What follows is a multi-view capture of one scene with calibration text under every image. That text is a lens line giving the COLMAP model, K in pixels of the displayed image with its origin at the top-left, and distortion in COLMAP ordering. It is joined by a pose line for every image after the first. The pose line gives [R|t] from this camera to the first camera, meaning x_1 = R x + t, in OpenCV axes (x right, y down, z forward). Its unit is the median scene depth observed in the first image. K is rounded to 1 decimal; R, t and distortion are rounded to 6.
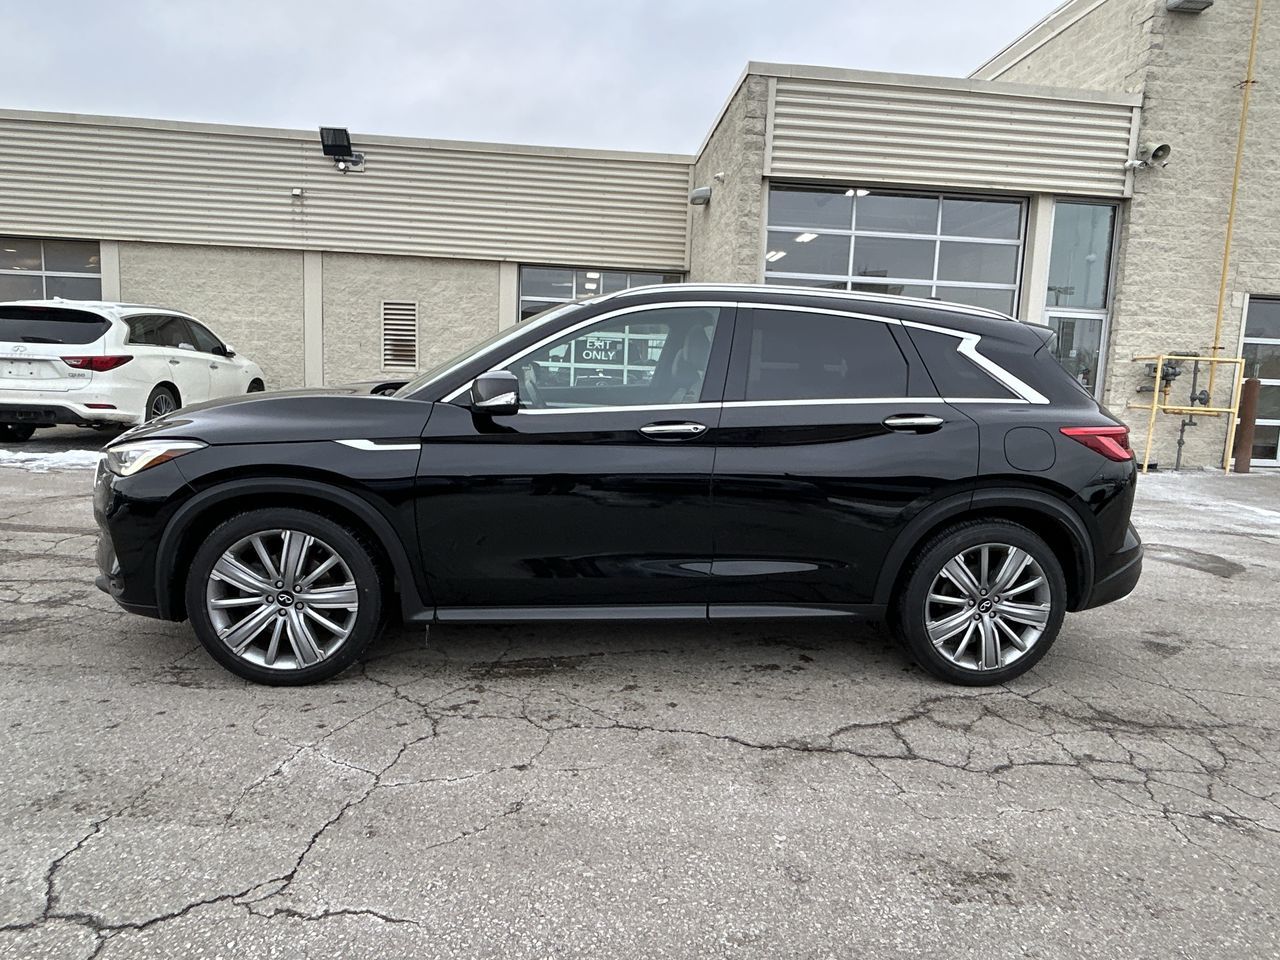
lens RADIAL K [[782.1, 0, 637.2], [0, 782.1, 483.8], [0, 0, 1]] dist [-0.006322, 0.001145]
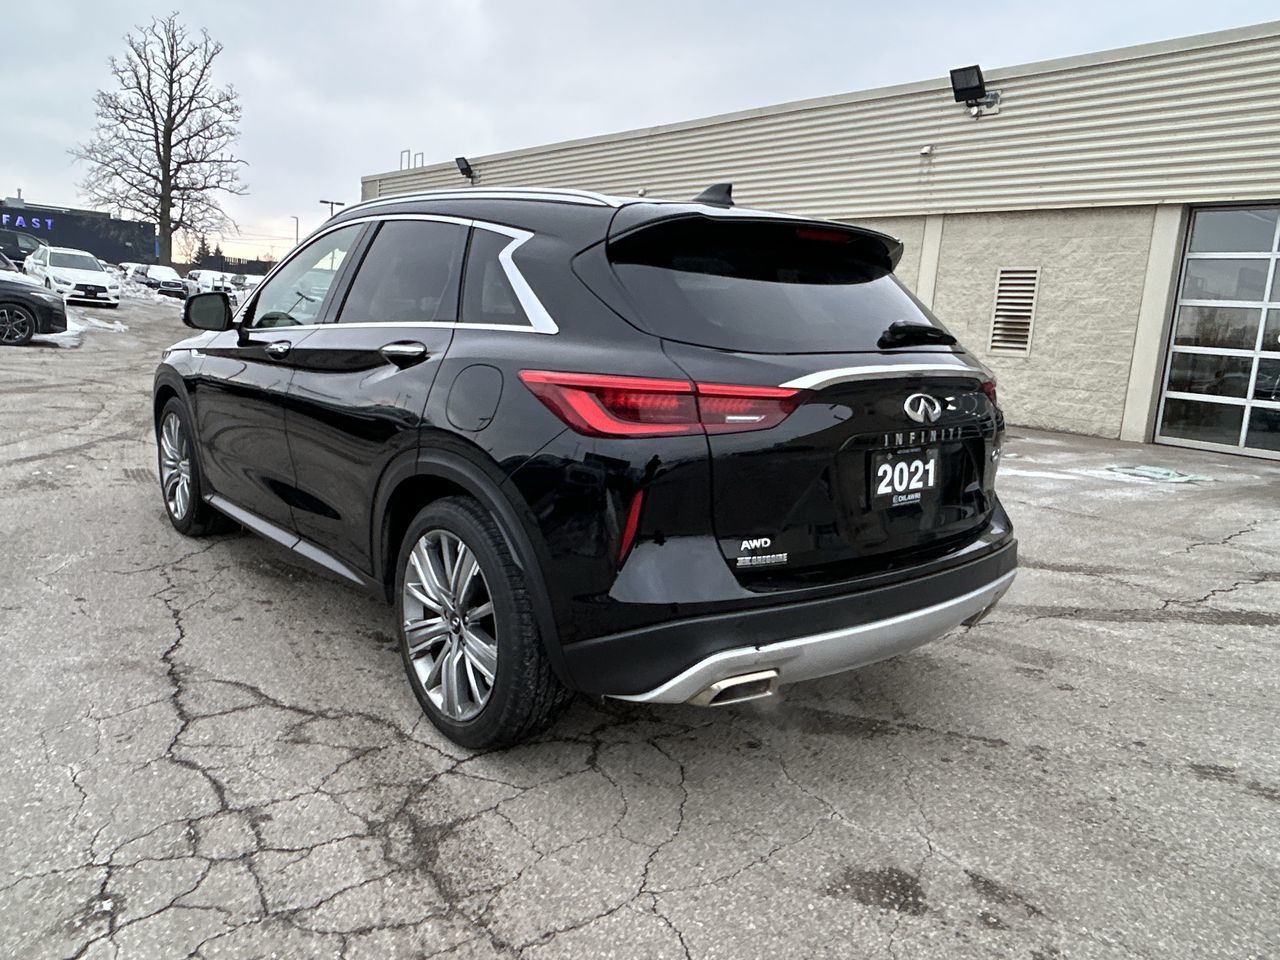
lens RADIAL K [[935.9, 0, 637.6], [0, 935.9, 479.9], [0, 0, 1]] dist [0.001339, -0.013706]
pose [[0.565998, 0.135910, -0.813126, 1.218991], [-0.159605, 0.985721, 0.053662, -0.039914], [0.808809, 0.099407, 0.579609, 0.654542]]
